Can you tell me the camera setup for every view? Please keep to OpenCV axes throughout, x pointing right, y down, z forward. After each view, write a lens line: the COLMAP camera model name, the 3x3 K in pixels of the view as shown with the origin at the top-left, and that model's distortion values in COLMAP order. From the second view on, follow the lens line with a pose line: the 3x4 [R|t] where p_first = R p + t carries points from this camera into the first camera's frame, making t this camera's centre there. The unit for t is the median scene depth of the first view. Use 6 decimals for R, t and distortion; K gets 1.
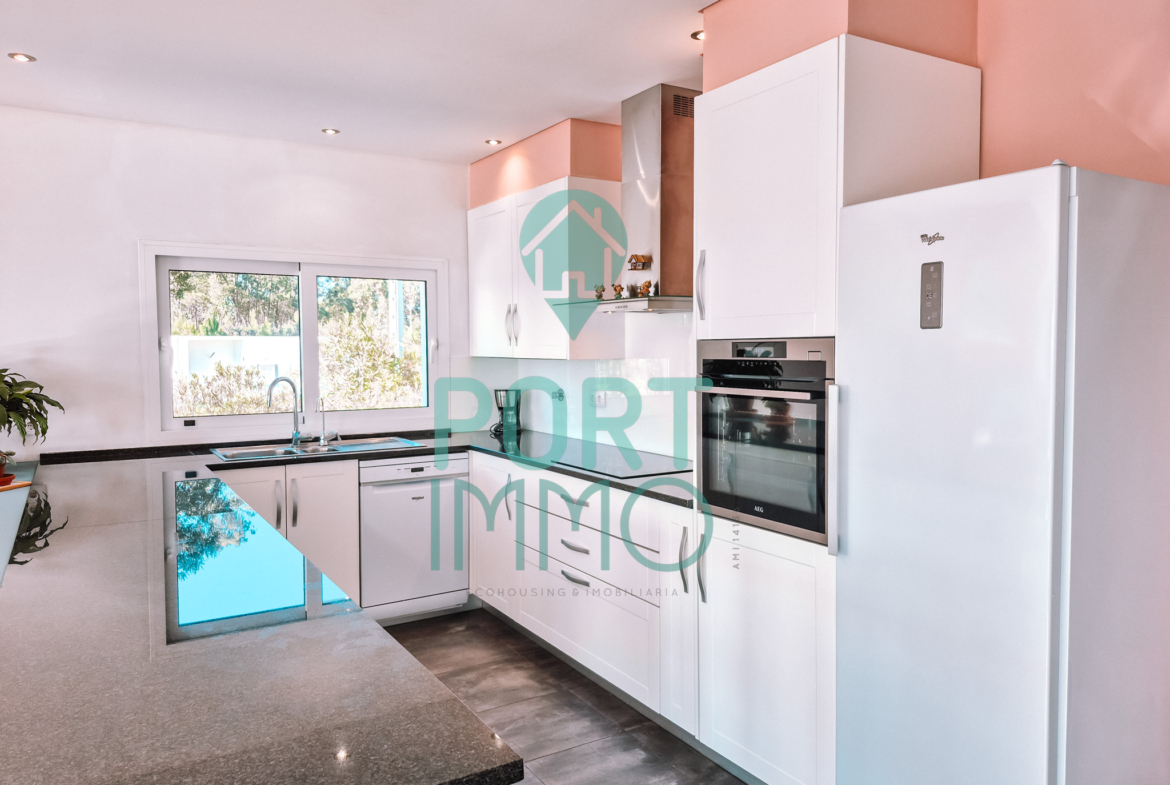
lens RADIAL K [[791.3, 0, 578.1], [0, 791.3, 392.6], [0, 0, 1]] dist [0.081094, 0.000231]
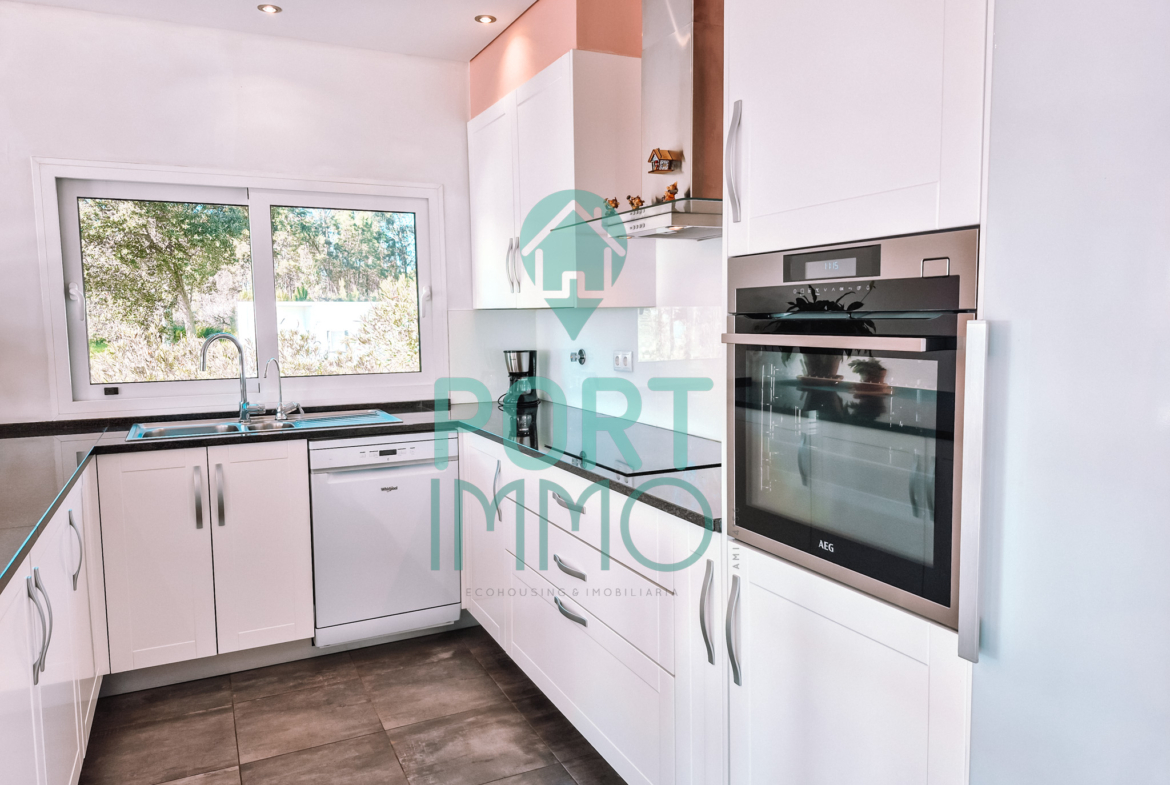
lens RADIAL K [[798.5, 0, 587.4], [0, 798.5, 395.9], [0, 0, 1]] dist [0.080727, -0.080206]
pose [[0.995481, 0.002598, -0.094928, 0.067070], [0.001658, 0.998998, 0.044730, 0.007557], [0.094949, -0.044685, 0.994479, 0.250094]]
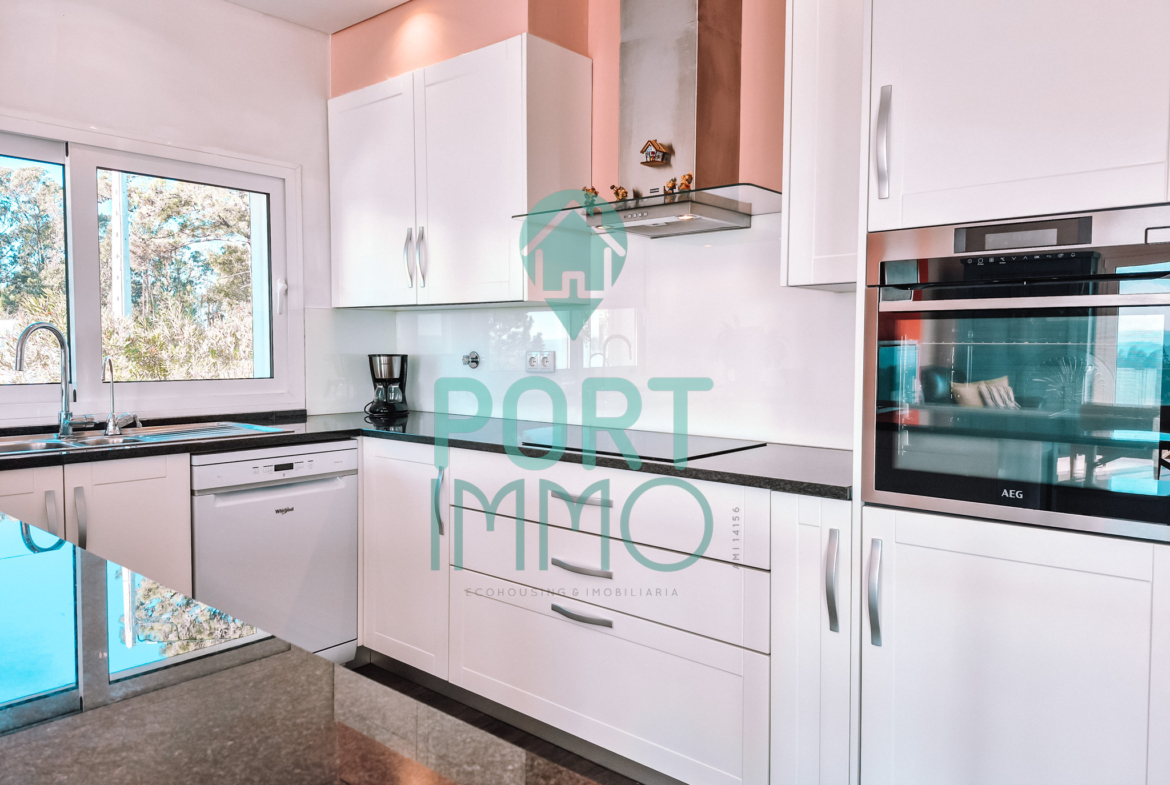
lens RADIAL K [[800.0, 0, 585.0], [0, 800.0, 392.5], [0, 0, 1]] dist [0.074647, -0.084682]
pose [[0.952828, -0.009479, 0.303362, -0.171871], [0.009415, 0.999954, 0.001674, 0.038090], [-0.303364, 0.001261, 0.952874, 0.300358]]
